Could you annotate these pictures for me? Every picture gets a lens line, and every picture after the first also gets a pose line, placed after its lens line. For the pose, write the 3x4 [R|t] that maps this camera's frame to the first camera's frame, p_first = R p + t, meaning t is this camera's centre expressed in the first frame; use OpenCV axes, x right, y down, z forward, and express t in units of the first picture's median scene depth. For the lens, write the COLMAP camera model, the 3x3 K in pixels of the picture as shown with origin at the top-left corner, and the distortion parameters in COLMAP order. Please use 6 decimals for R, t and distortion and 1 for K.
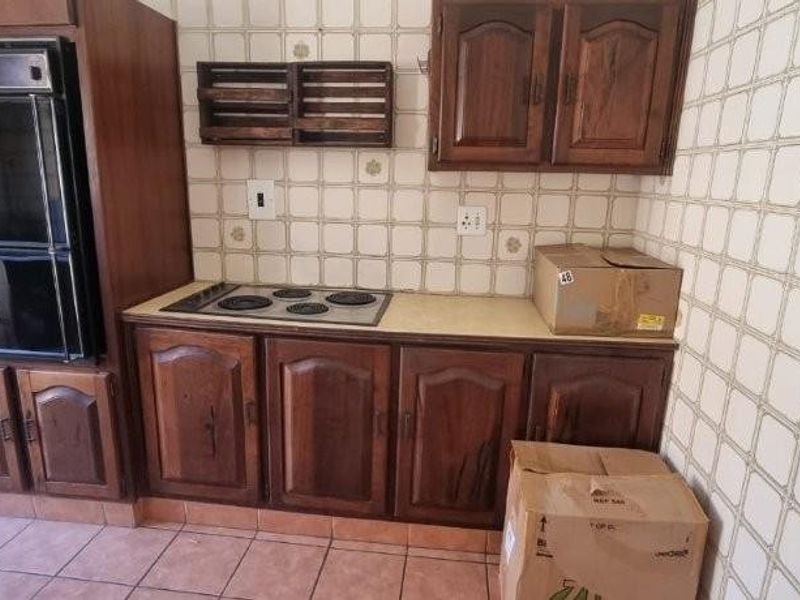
lens RADIAL K [[539.2, 0, 398.9], [0, 539.2, 300.5], [0, 0, 1]] dist [-0.000021, -0.002433]
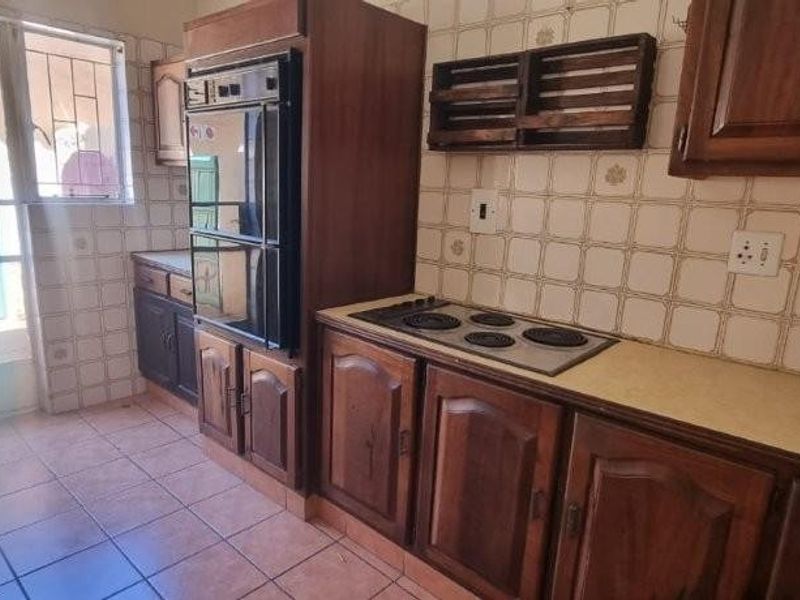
lens RADIAL K [[539.2, 0, 399.4], [0, 539.2, 305.5], [0, 0, 1]] dist [-0.000021, -0.002433]
pose [[0.814775, 0.136510, -0.563477, 0.179810], [-0.155535, 0.987726, 0.014390, -0.026950], [0.558525, 0.075916, 0.826006, 0.223593]]
